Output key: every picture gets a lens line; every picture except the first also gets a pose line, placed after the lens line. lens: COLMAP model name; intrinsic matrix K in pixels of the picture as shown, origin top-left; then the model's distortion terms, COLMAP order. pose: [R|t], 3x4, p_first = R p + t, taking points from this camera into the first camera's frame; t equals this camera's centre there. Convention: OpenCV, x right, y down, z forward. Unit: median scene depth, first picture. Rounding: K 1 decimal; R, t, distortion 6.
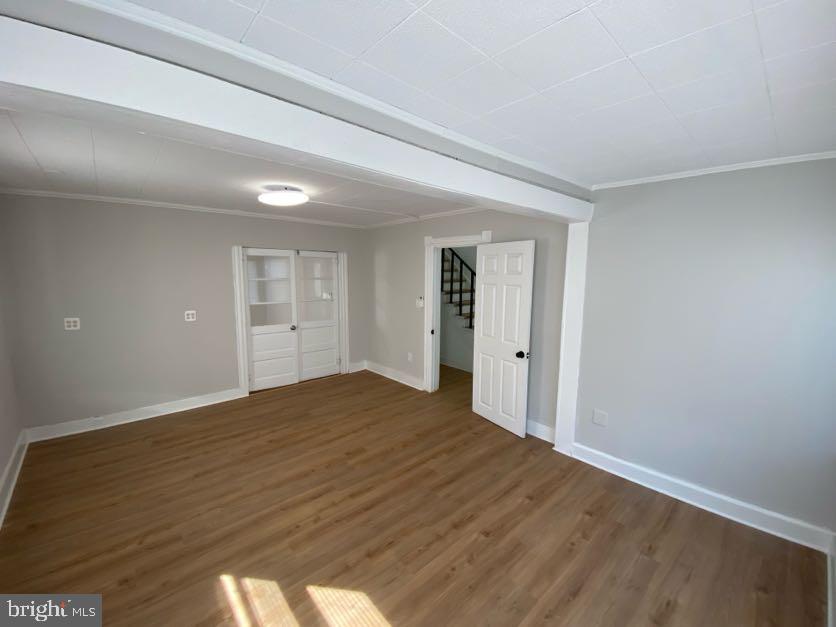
lens RADIAL K [[340.0, 0, 416.8], [0, 340.0, 302.0], [0, 0, 1]] dist [0.019895, -0.016149]
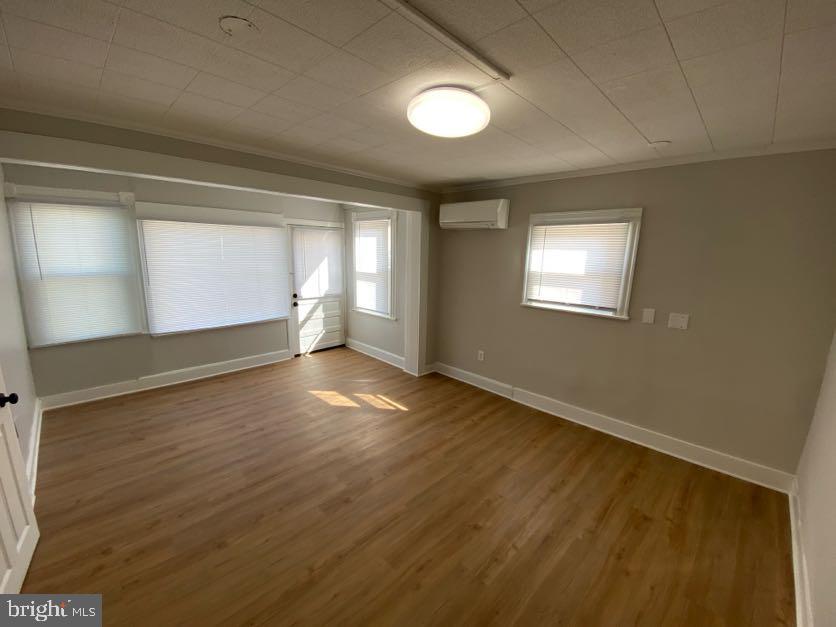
lens RADIAL K [[340.0, 0, 418.7], [0, 340.0, 311.4], [0, 0, 1]] dist [0.019895, -0.016149]
pose [[-0.997465, -0.020435, -0.068163, -0.301664], [-0.038198, 0.961935, 0.270595, -0.143551], [0.060039, 0.272512, -0.960277, 1.635382]]
